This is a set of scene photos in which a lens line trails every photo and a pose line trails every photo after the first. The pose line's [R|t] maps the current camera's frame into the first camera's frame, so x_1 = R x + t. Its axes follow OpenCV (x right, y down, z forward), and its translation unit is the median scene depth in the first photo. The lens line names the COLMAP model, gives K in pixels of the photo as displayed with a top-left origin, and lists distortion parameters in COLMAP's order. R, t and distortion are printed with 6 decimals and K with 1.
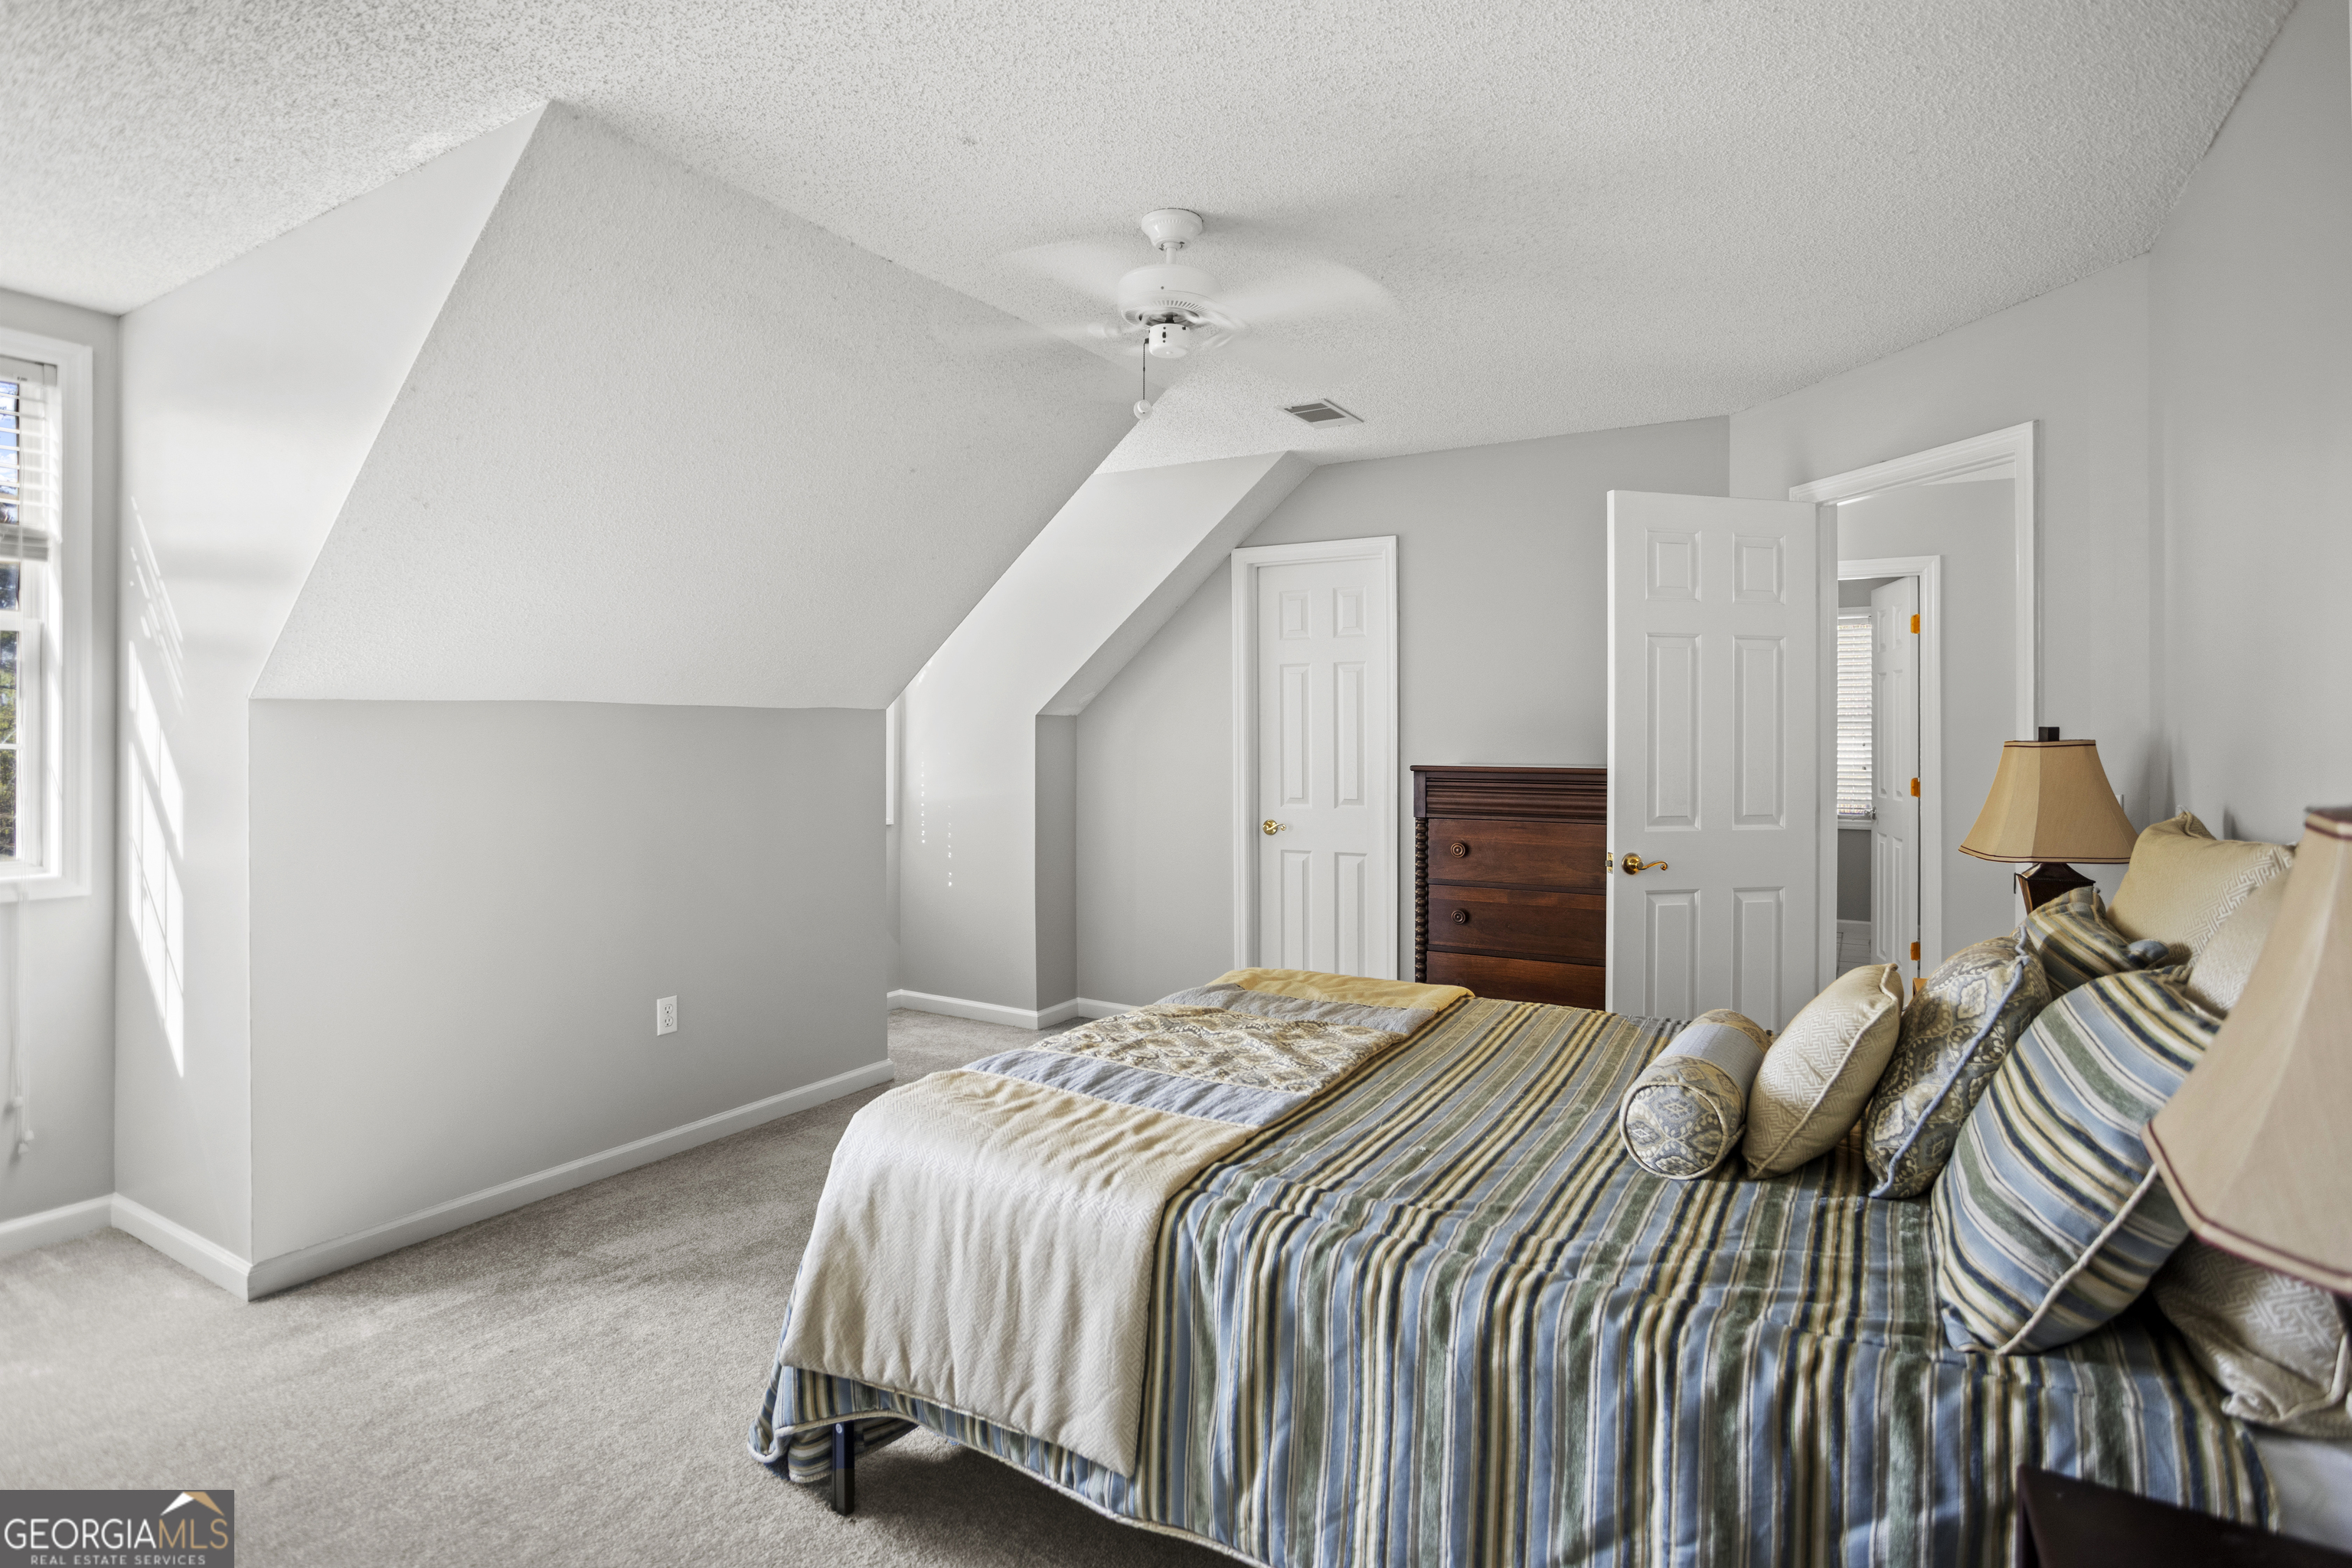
lens RADIAL K [[1213.3, 0, 1173.4], [0, 1213.3, 734.9], [0, 0, 1]] dist [-0.028998, 0.027094]
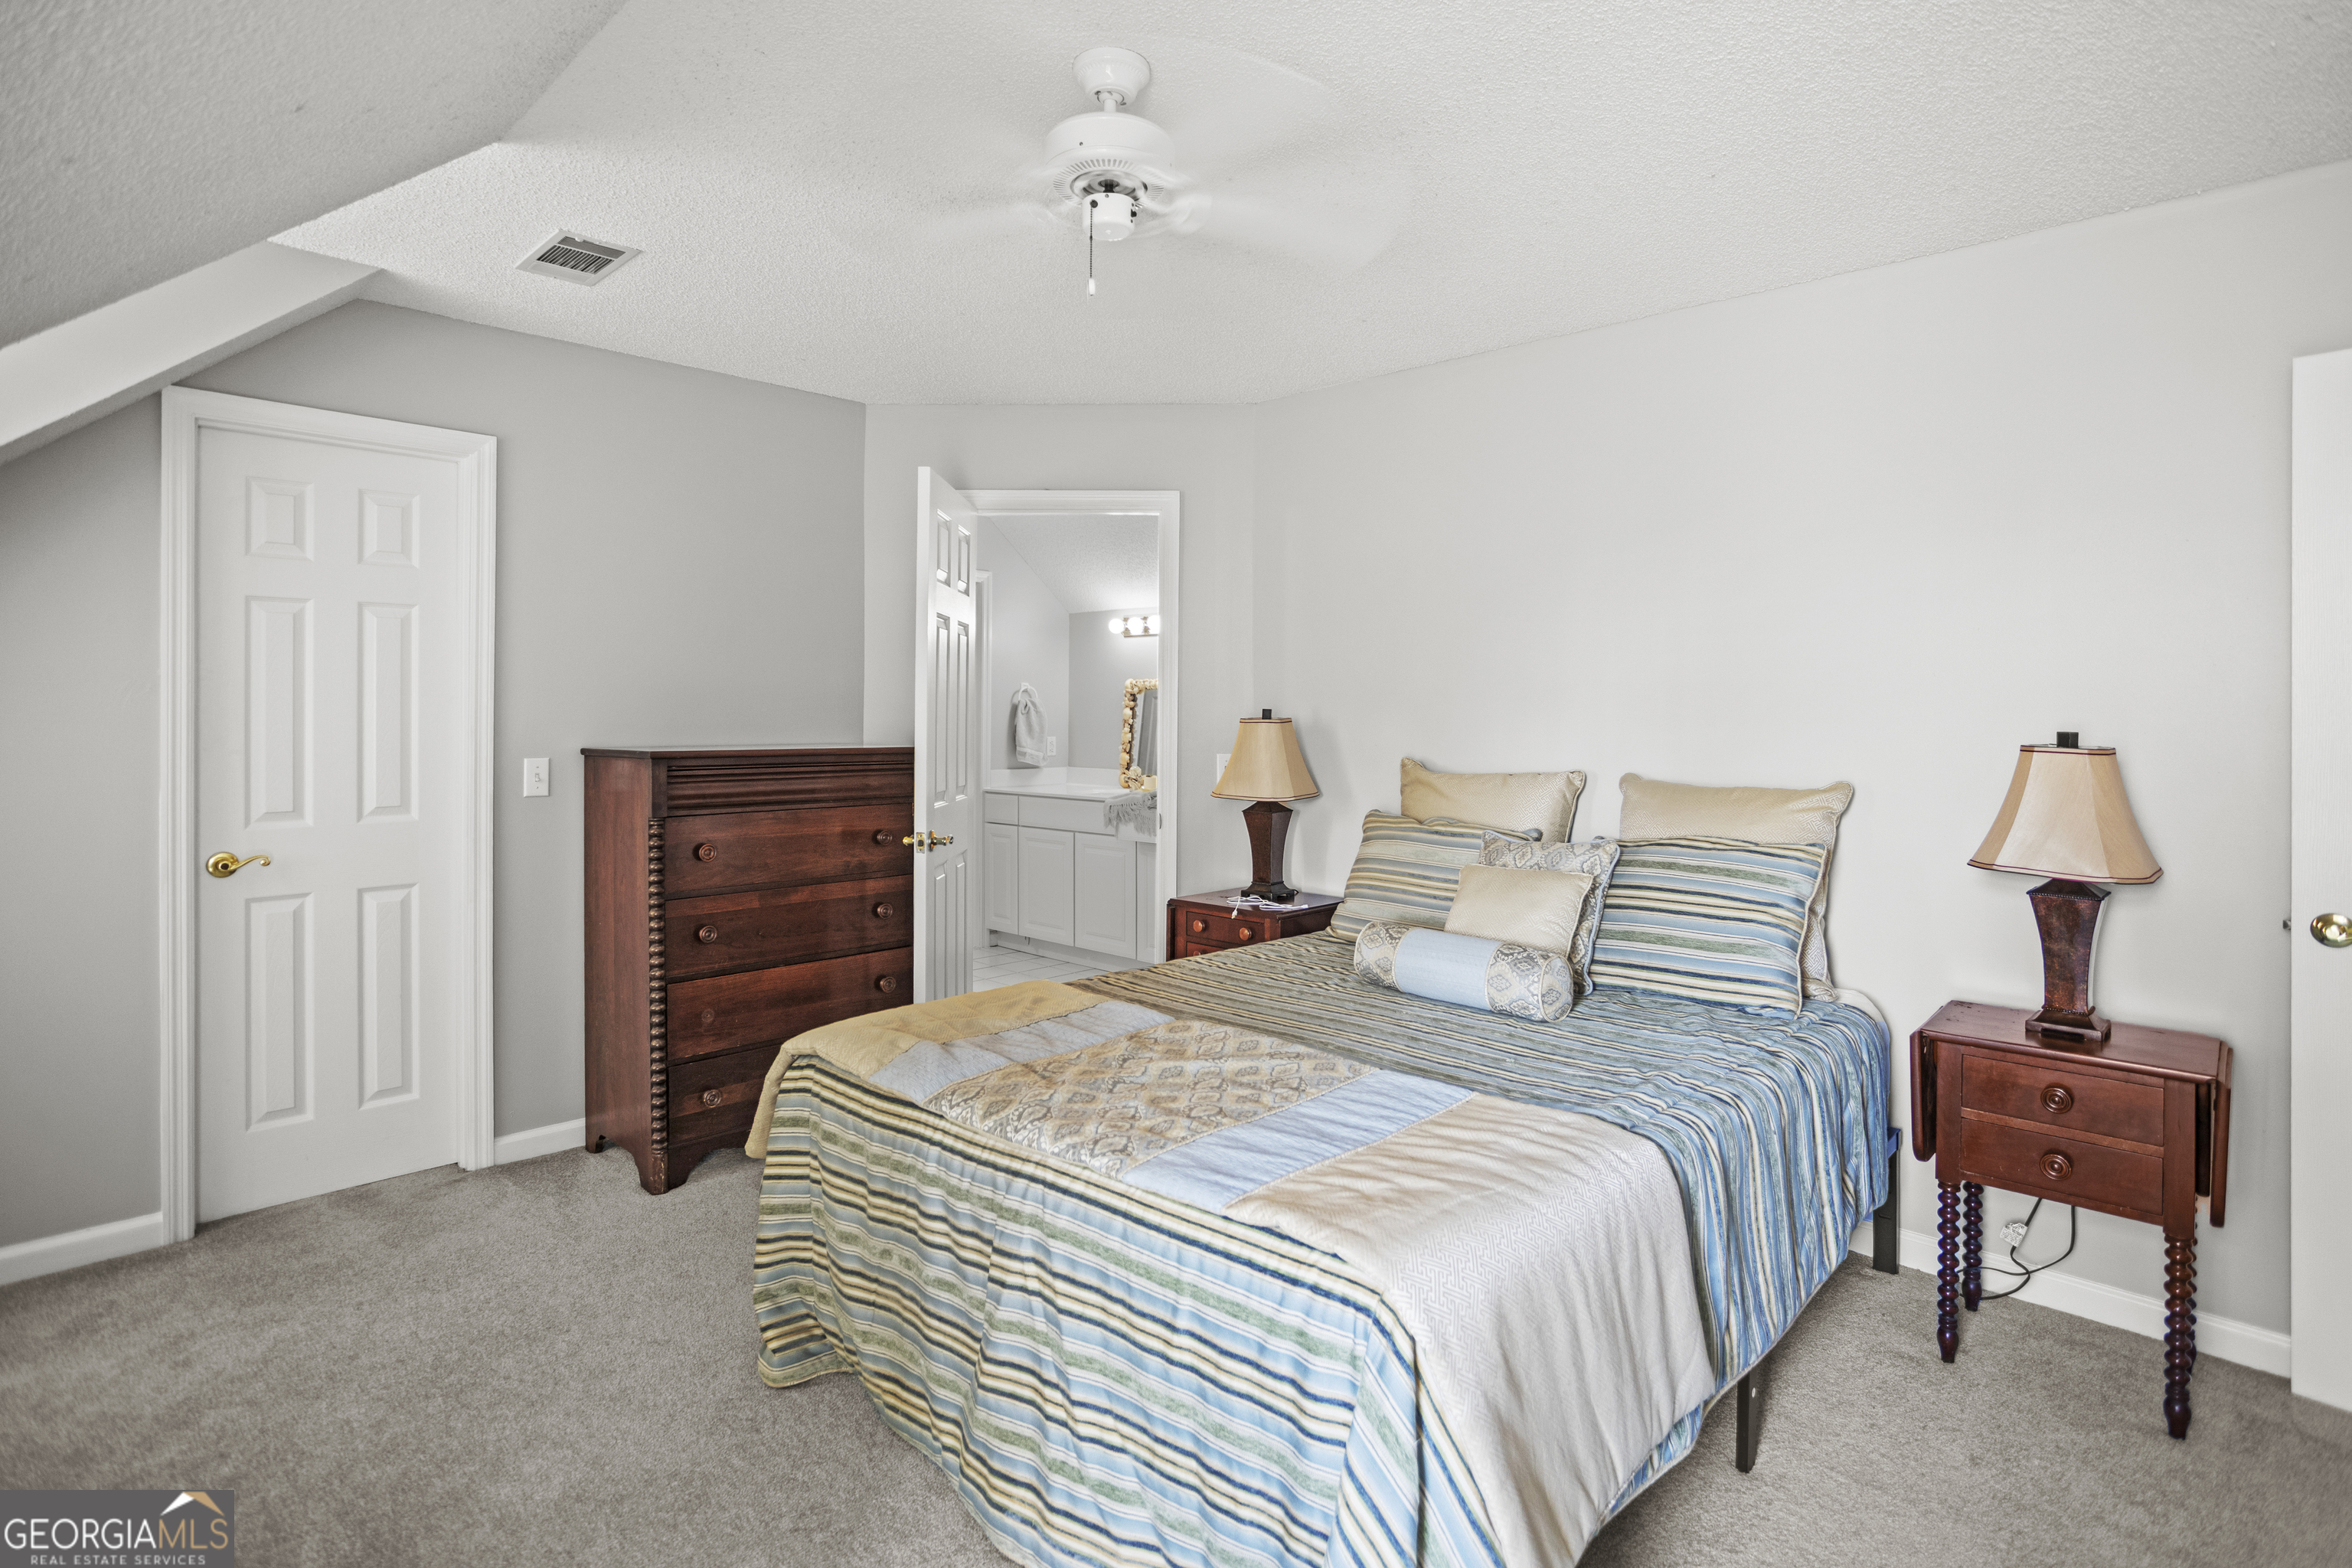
lens RADIAL K [[1213.3, 0, 1173.4], [0, 1213.3, 734.9], [0, 0, 1]] dist [-0.028998, 0.027094]
pose [[0.224288, -0.016064, 0.974390, -0.506638], [-0.004287, 0.999838, 0.017471, -0.001154], [-0.974513, -0.008096, 0.224183, 0.518983]]
